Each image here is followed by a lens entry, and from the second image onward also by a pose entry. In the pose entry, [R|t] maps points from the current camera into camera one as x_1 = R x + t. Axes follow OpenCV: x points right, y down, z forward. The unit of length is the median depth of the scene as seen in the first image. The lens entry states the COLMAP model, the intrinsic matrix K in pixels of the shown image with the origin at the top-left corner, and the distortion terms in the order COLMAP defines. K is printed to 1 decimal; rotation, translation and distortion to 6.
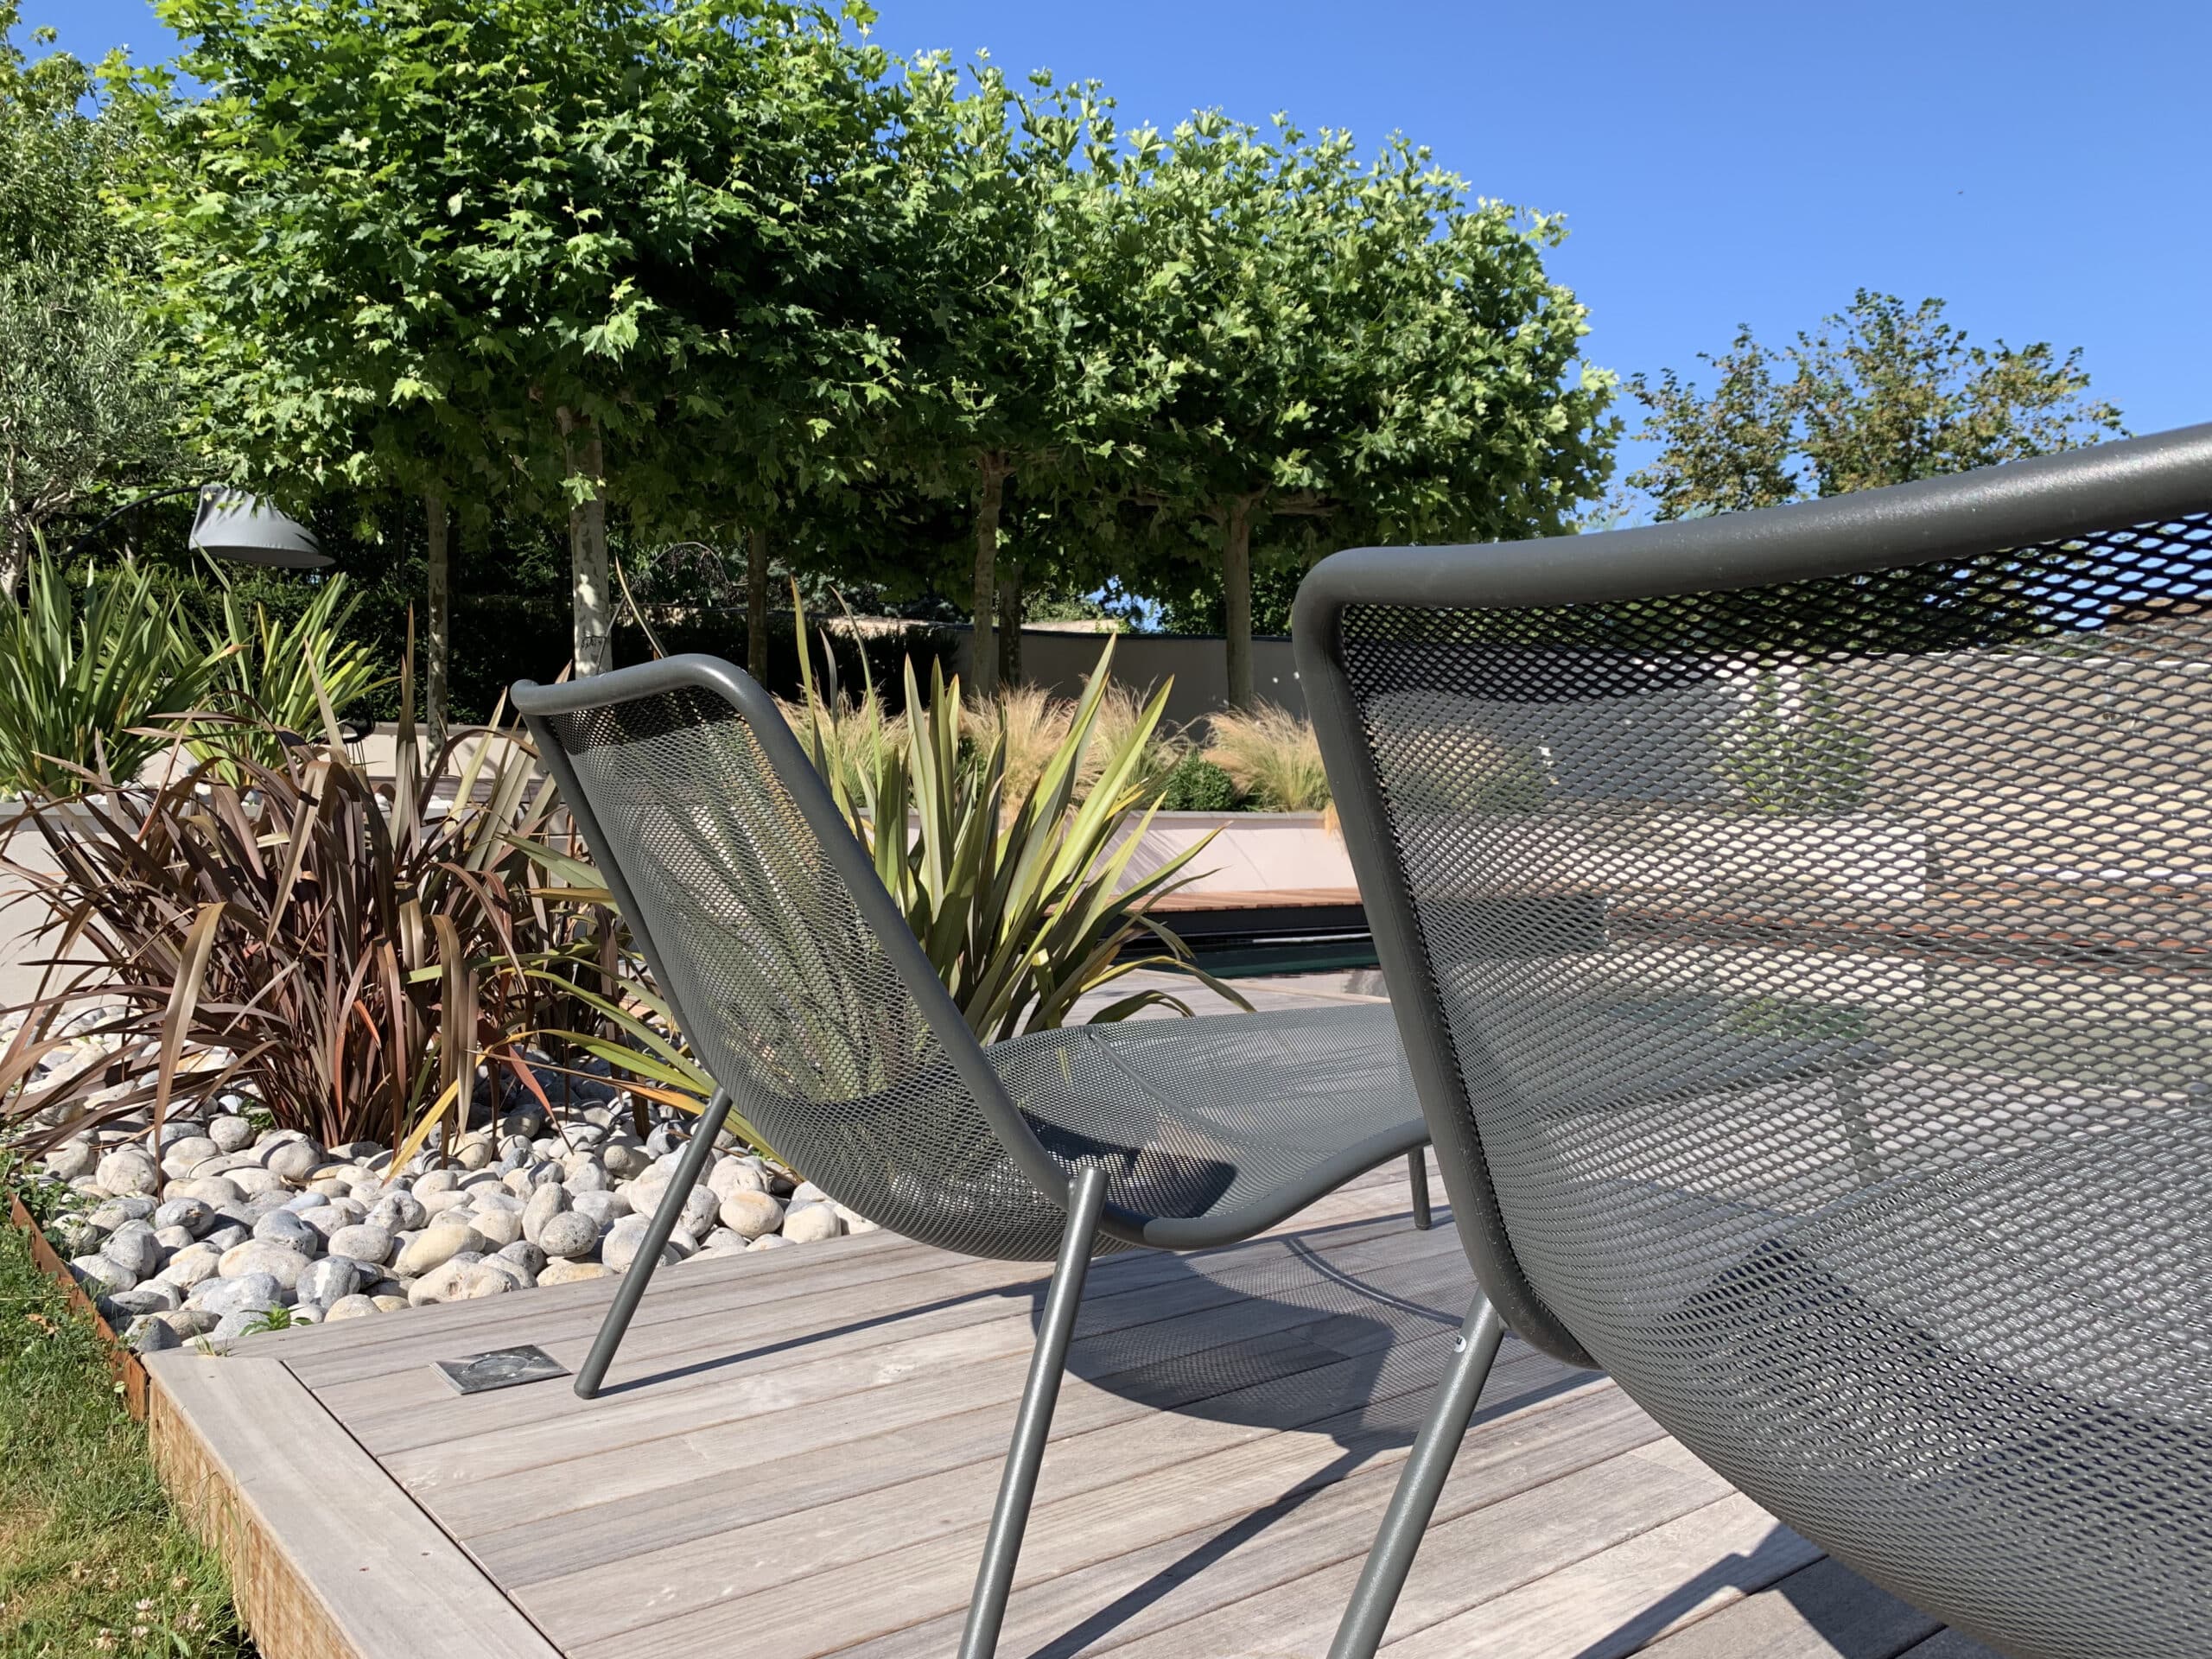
lens RADIAL K [[1677.5, 0, 1106.0], [0, 1677.5, 829.5], [0, 0, 1]] dist [0.101846, -0.005776]
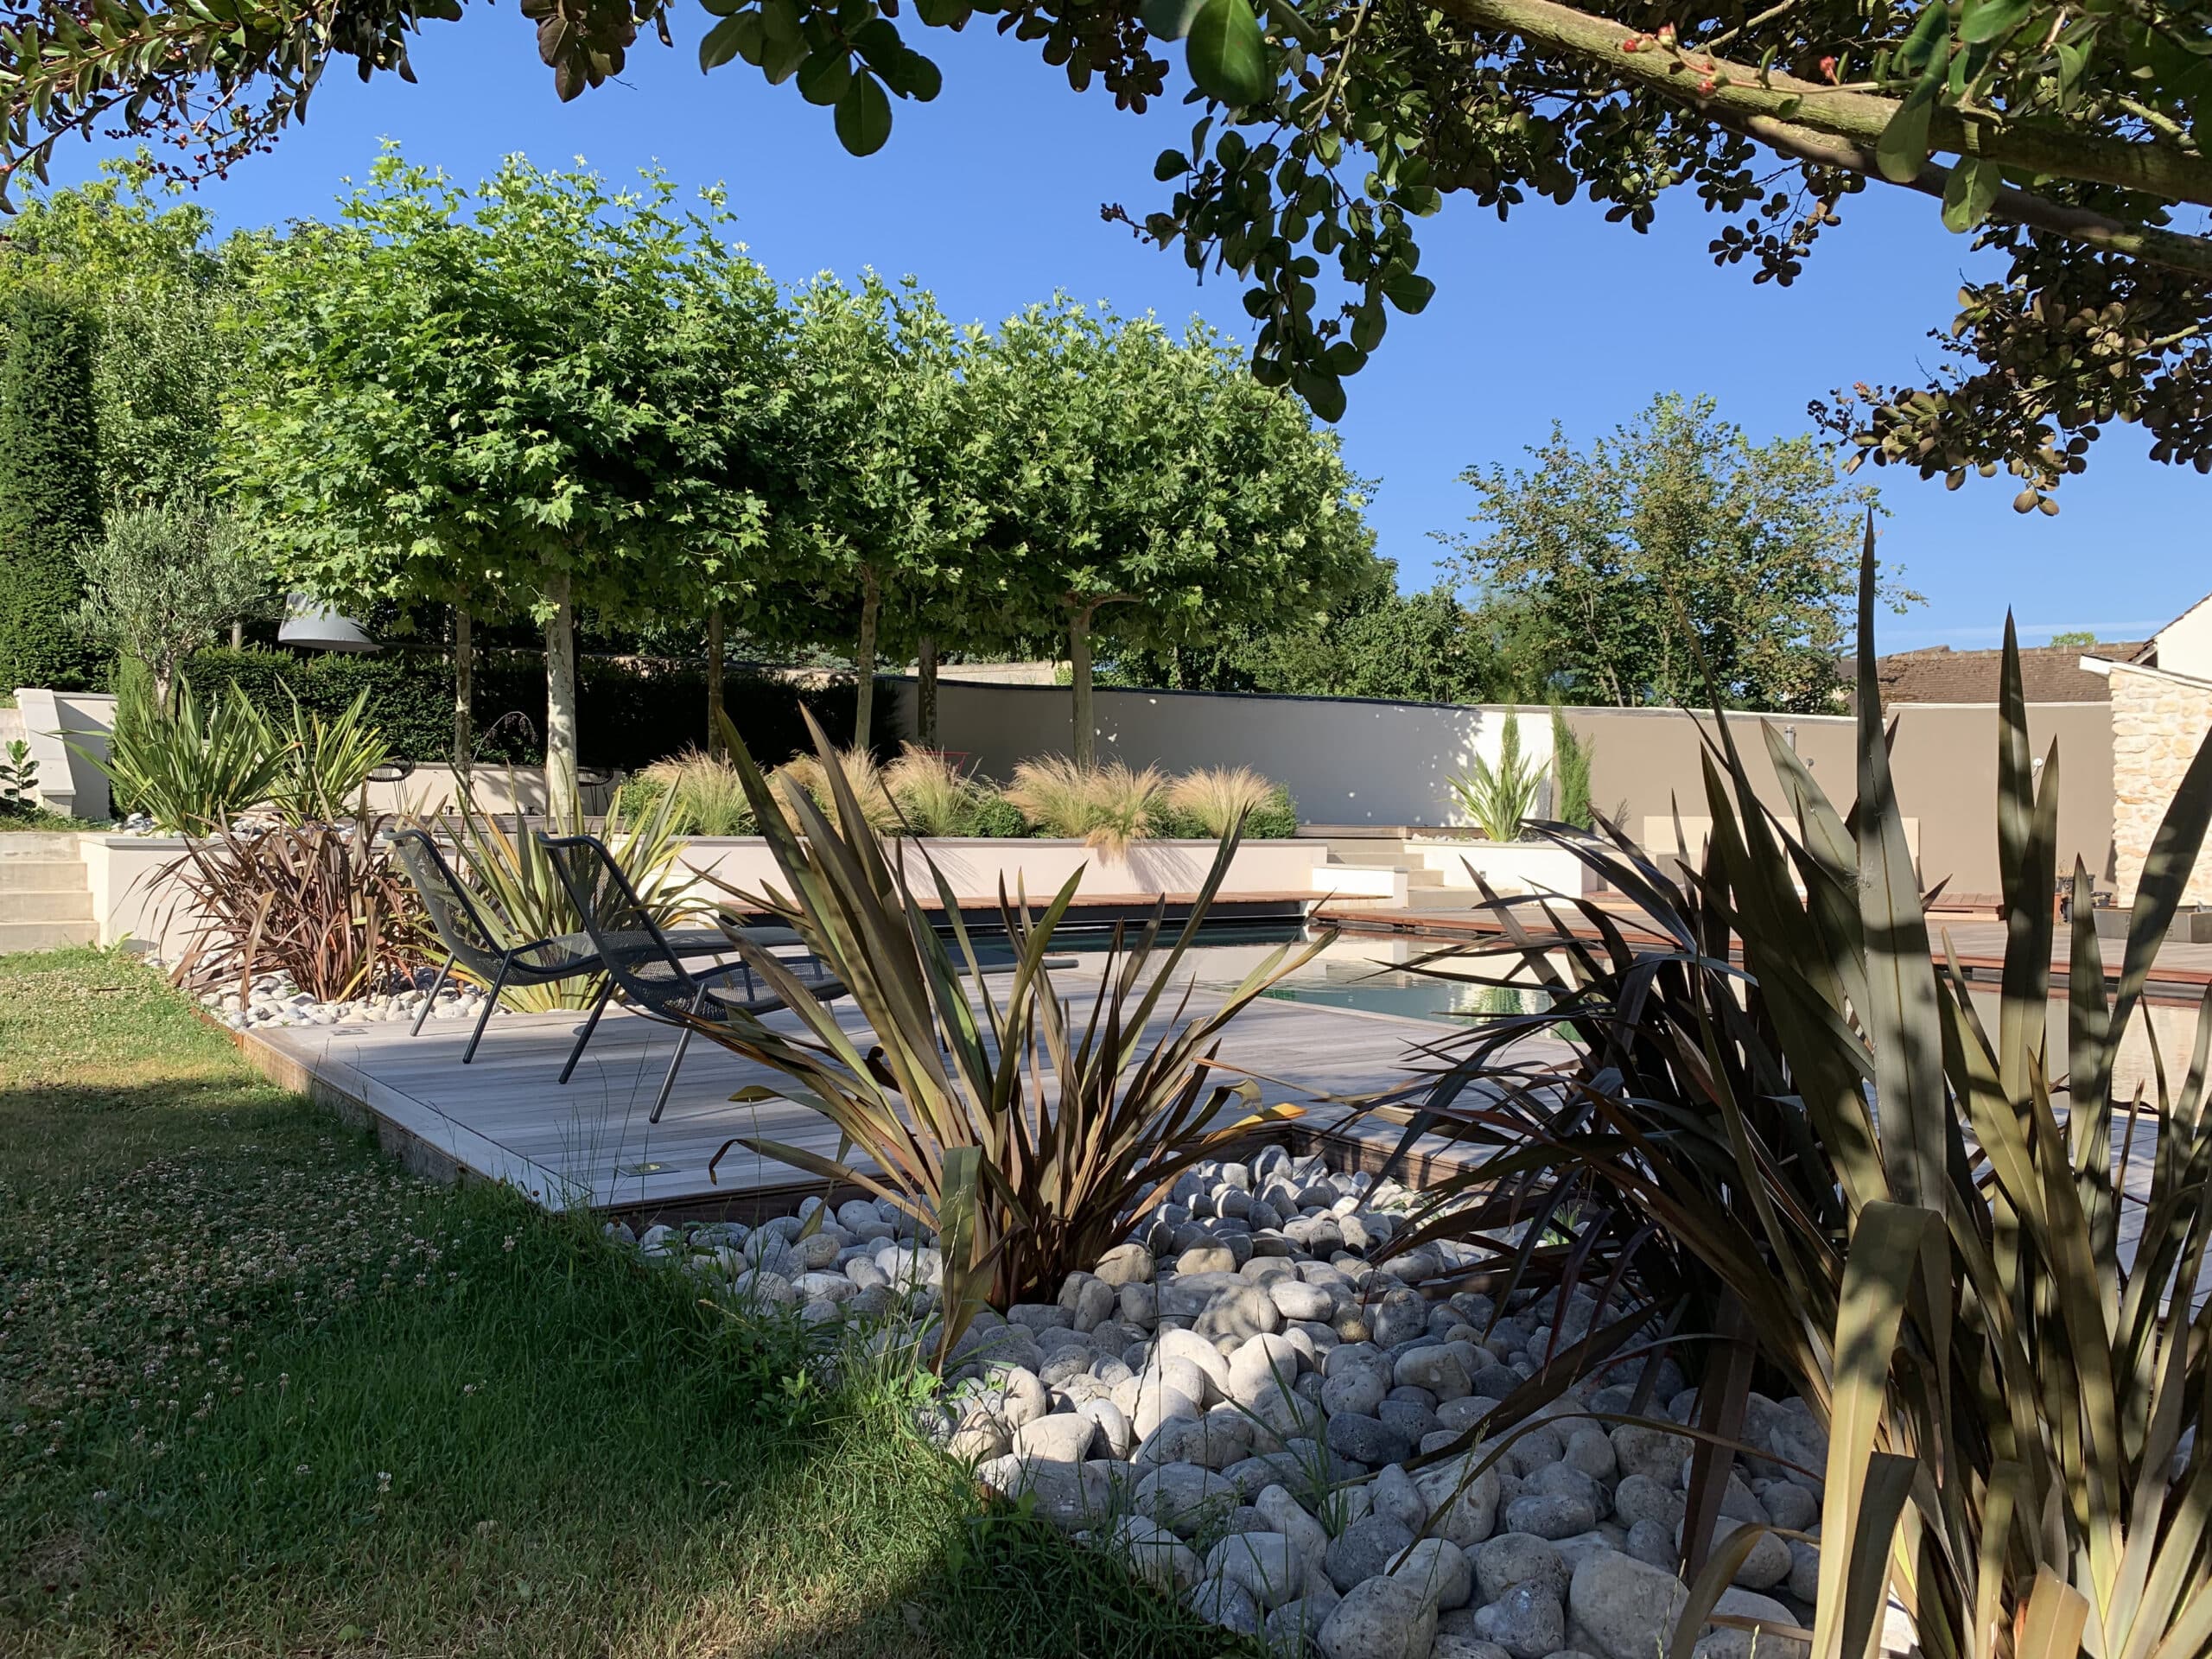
lens RADIAL K [[1675.3, 0, 1106.0], [0, 1675.3, 829.5], [0, 0, 1]] dist [0.140549, -0.230368]
pose [[0.999108, -0.004009, -0.042036, 0.224594], [0.003624, 0.999951, -0.009244, -0.005064], [0.042071, 0.009083, 0.999073, -0.399793]]
